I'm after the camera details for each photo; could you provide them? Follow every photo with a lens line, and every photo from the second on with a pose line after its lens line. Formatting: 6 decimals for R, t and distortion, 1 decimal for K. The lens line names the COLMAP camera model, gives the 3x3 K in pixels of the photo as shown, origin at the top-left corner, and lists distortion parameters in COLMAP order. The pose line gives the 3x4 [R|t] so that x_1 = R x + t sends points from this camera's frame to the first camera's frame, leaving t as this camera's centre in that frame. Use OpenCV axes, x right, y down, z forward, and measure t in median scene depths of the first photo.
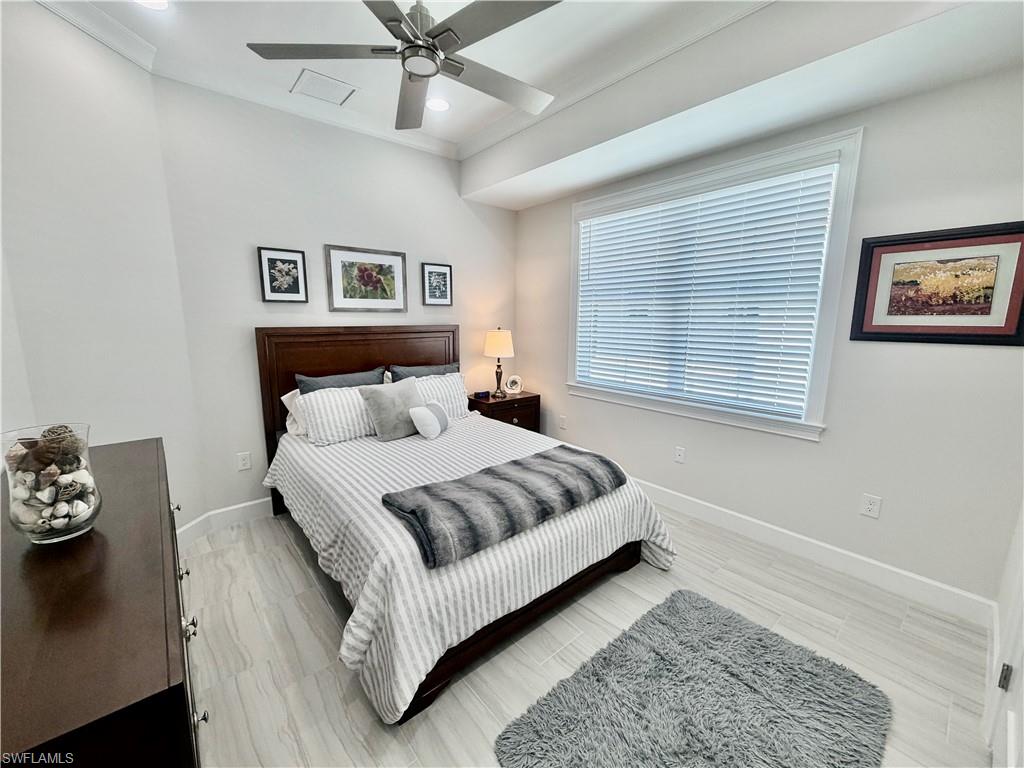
lens RADIAL K [[410.7, 0, 510.2], [0, 410.7, 381.7], [0, 0, 1]] dist [0.001165, -0.000141]
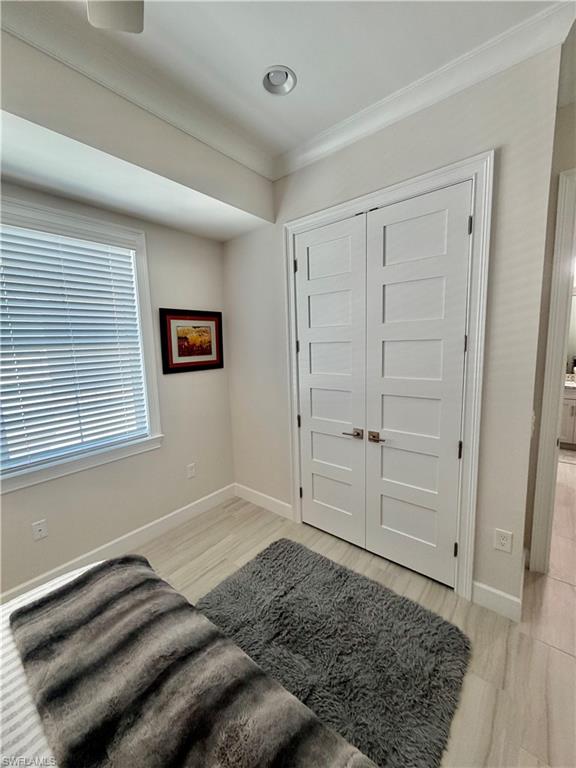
lens RADIAL K [[308.0, 0, 284.2], [0, 308.0, 382.6], [0, 0, 1]] dist [0.001165, -0.000141]
pose [[-0.171566, -0.128452, 0.976763, -0.346591], [0.185850, 0.969442, 0.160134, -0.168450], [-0.967484, 0.209005, -0.142450, 0.732889]]
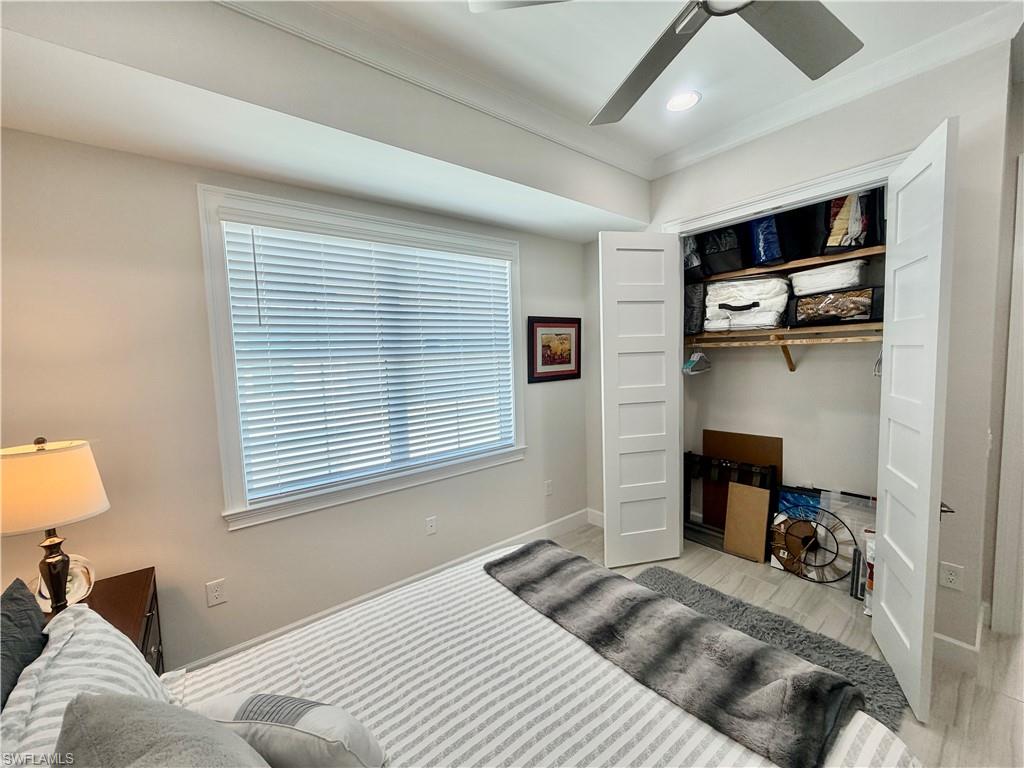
lens RADIAL K [[410.7, 0, 505.8], [0, 410.7, 385.7], [0, 0, 1]] dist [0.001165, -0.000141]
pose [[0.031716, -0.085554, 0.995829, -0.619779], [0.192693, 0.978162, 0.077899, -0.220306], [-0.980746, 0.189418, 0.047509, 1.000433]]
